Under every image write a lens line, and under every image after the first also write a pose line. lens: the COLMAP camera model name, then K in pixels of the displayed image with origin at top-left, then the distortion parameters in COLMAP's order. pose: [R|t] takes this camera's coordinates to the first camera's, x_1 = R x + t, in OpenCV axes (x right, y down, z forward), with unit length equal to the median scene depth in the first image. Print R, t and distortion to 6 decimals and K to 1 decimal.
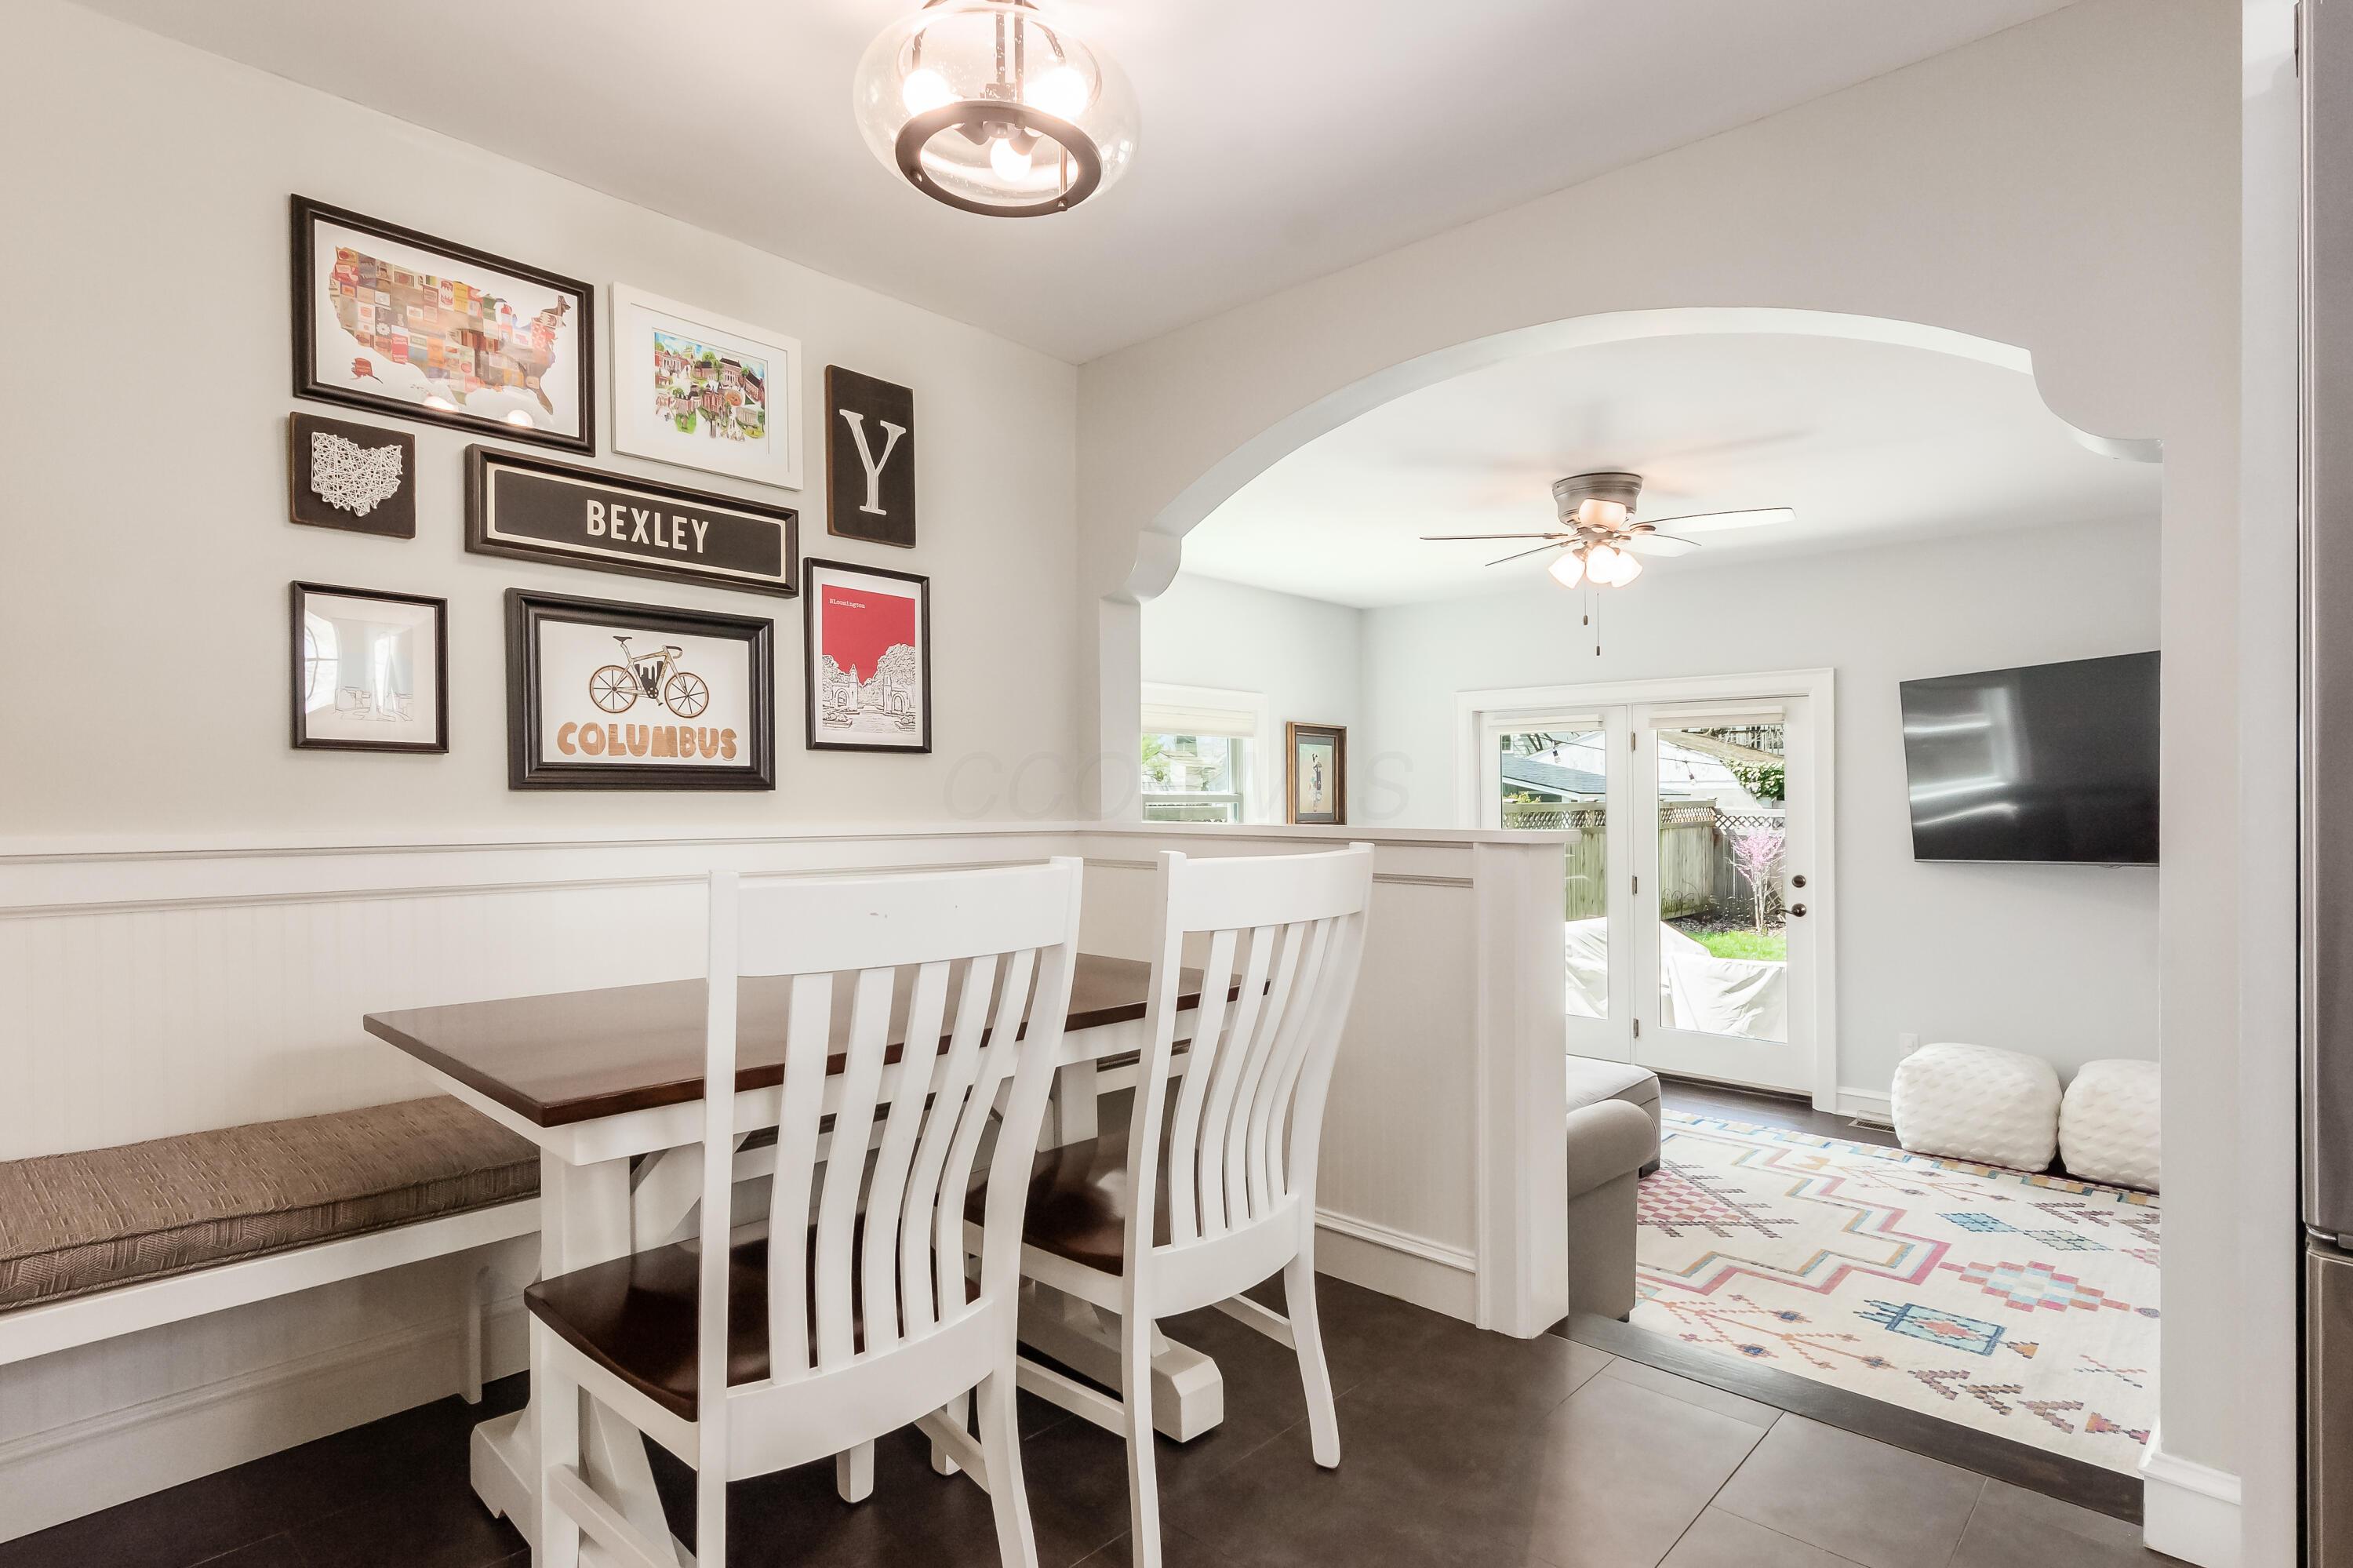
lens RADIAL K [[1176.6, 0, 1176.5], [0, 1176.6, 784.0], [0, 0, 1]] dist [0.001746, 0.001270]
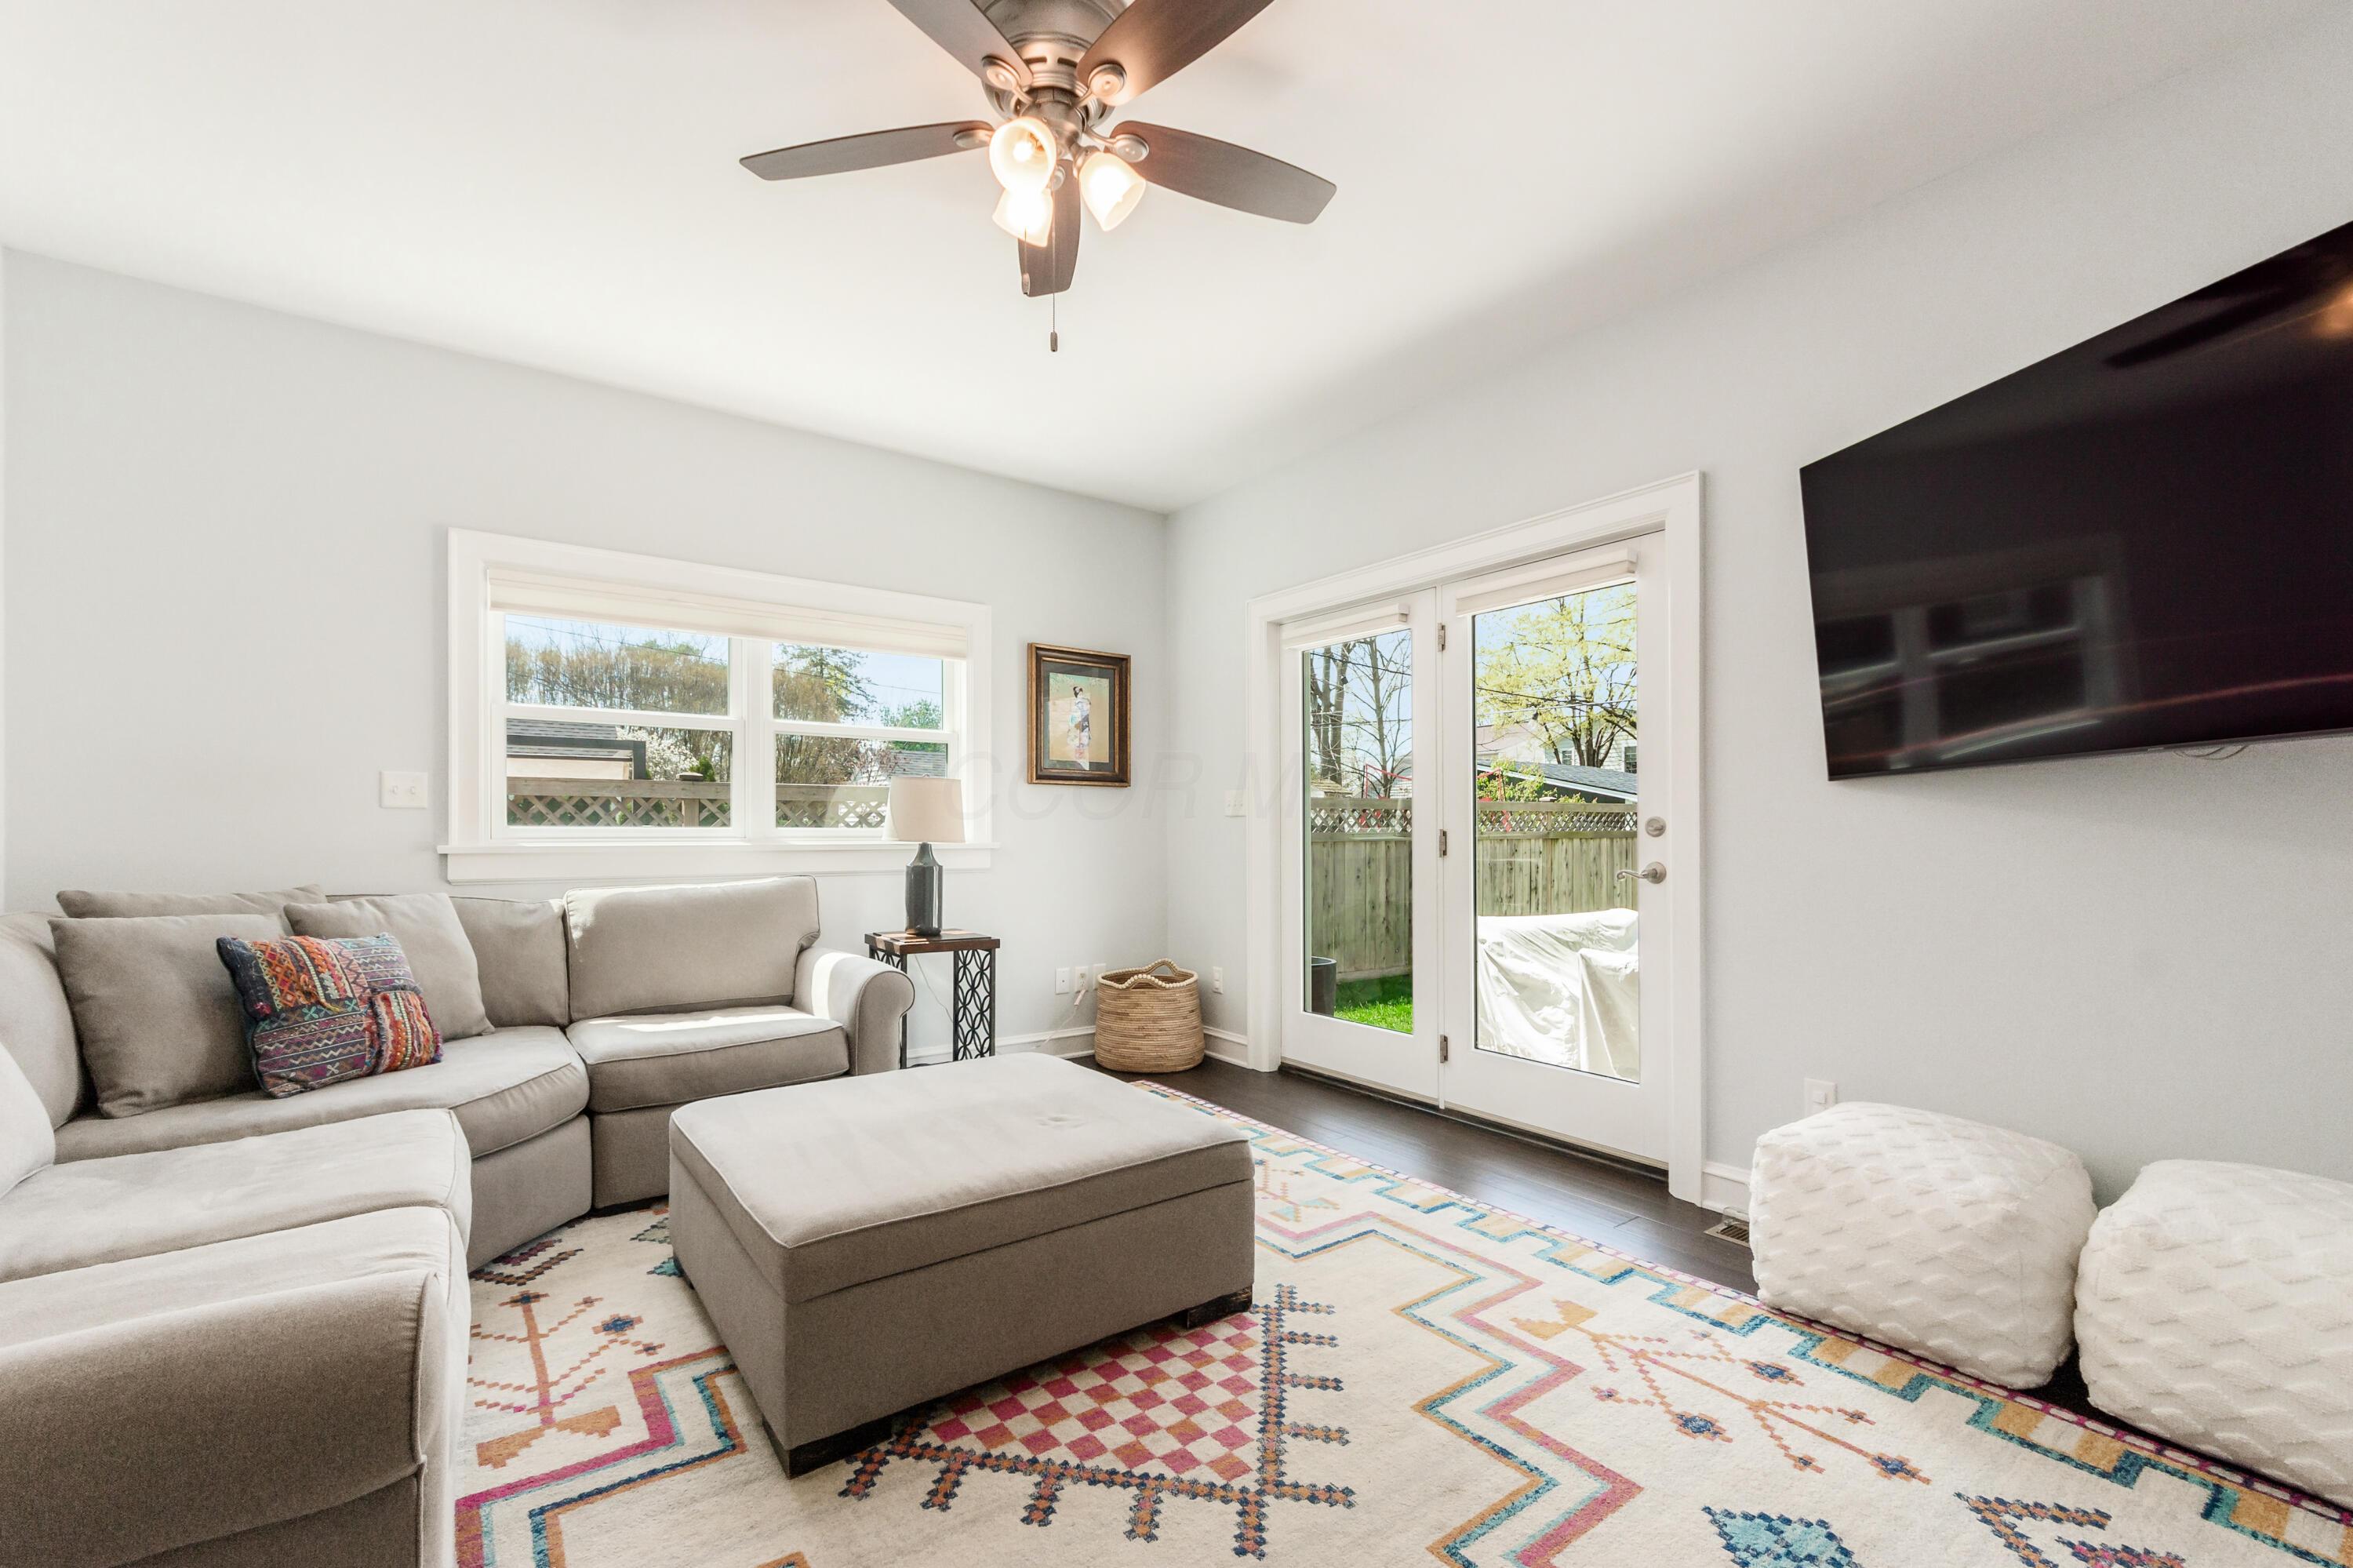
lens RADIAL K [[993.7, 0, 1168.4], [0, 993.7, 820.2], [0, 0, 1]] dist [-0.000698, 0.002903]
pose [[0.981737, -0.005037, -0.190175, 0.473467], [0.005709, 0.999979, 0.002983, 0.095686], [0.190156, -0.004015, 0.981746, 0.544139]]
